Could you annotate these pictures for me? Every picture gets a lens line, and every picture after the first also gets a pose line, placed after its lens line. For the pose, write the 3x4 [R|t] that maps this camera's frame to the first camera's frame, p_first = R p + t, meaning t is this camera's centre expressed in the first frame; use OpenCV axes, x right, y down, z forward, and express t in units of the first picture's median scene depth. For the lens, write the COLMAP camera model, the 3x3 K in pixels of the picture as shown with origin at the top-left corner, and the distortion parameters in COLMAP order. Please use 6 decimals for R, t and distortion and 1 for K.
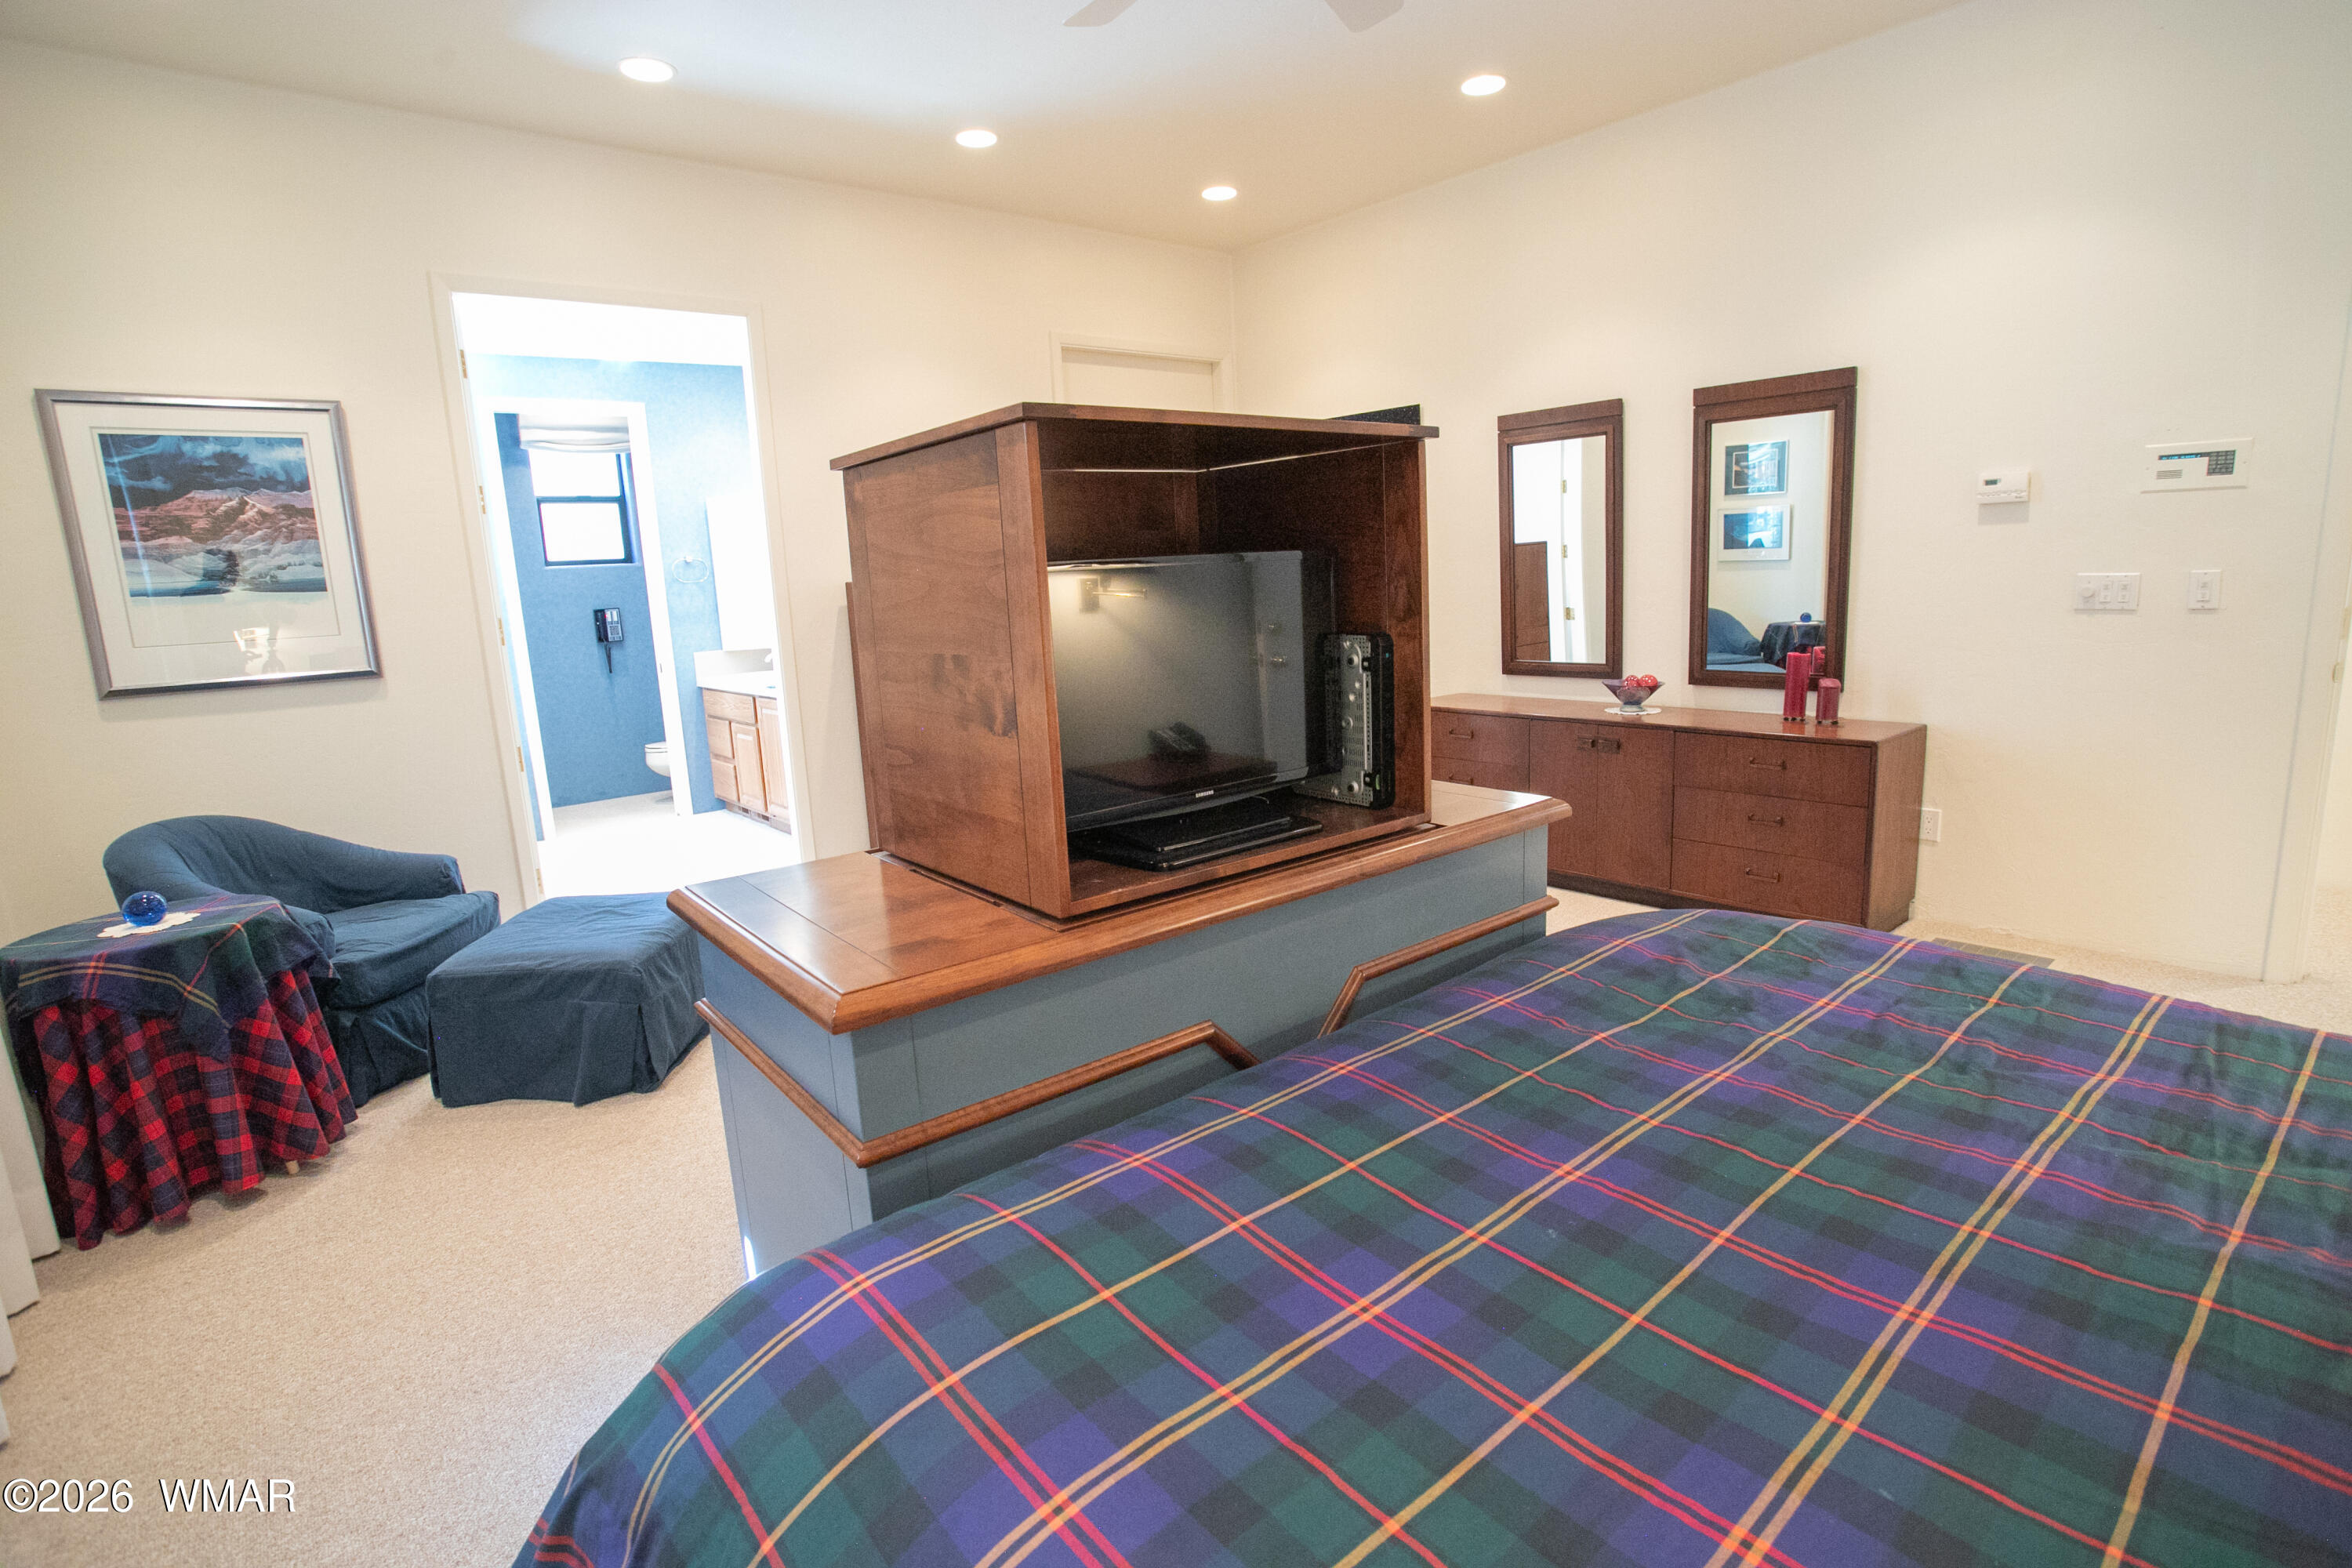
lens RADIAL K [[1161.2, 0, 1189.2], [0, 1161.2, 778.4], [0, 0, 1]] dist [-0.075801, 0.035239]
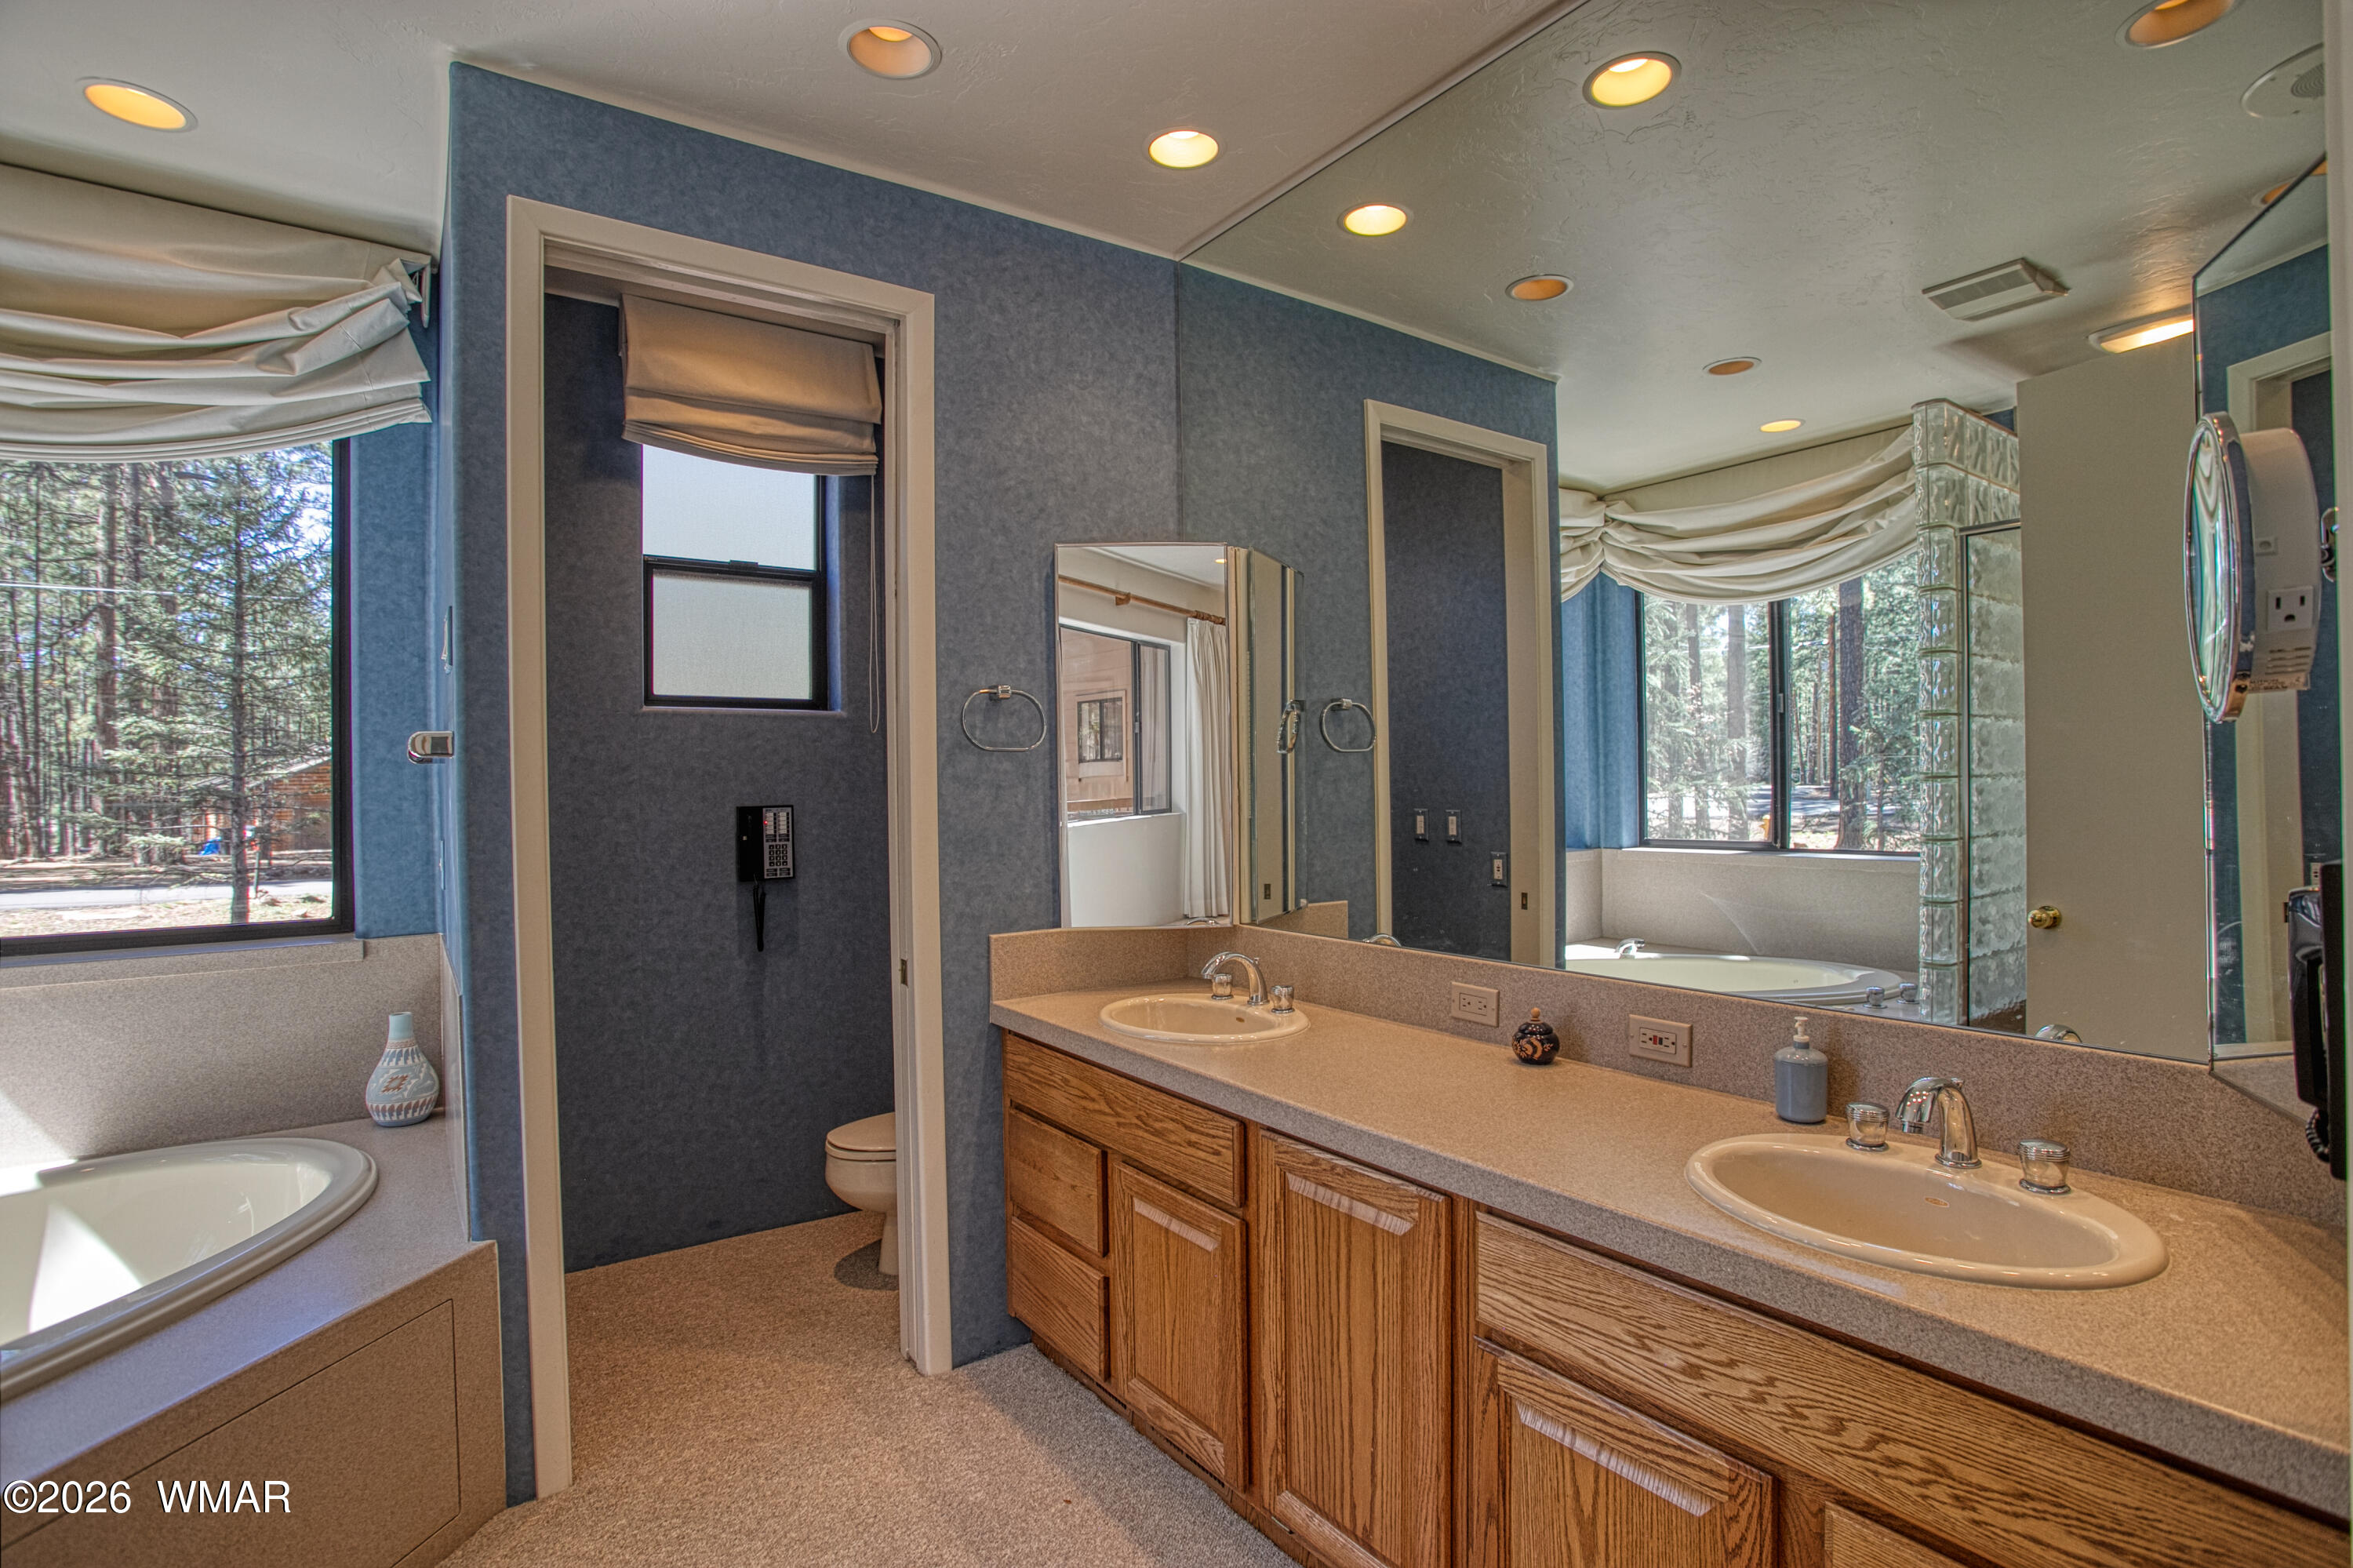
lens RADIAL K [[1161.7, 0, 1189.7], [0, 1161.7, 778.4], [0, 0, 1]] dist [-0.075801, 0.035239]
pose [[0.995840, 0.035315, -0.083994, -0.312821], [-0.049775, 0.982979, -0.176846, -0.089352], [0.076319, 0.180291, 0.980648, 0.576900]]
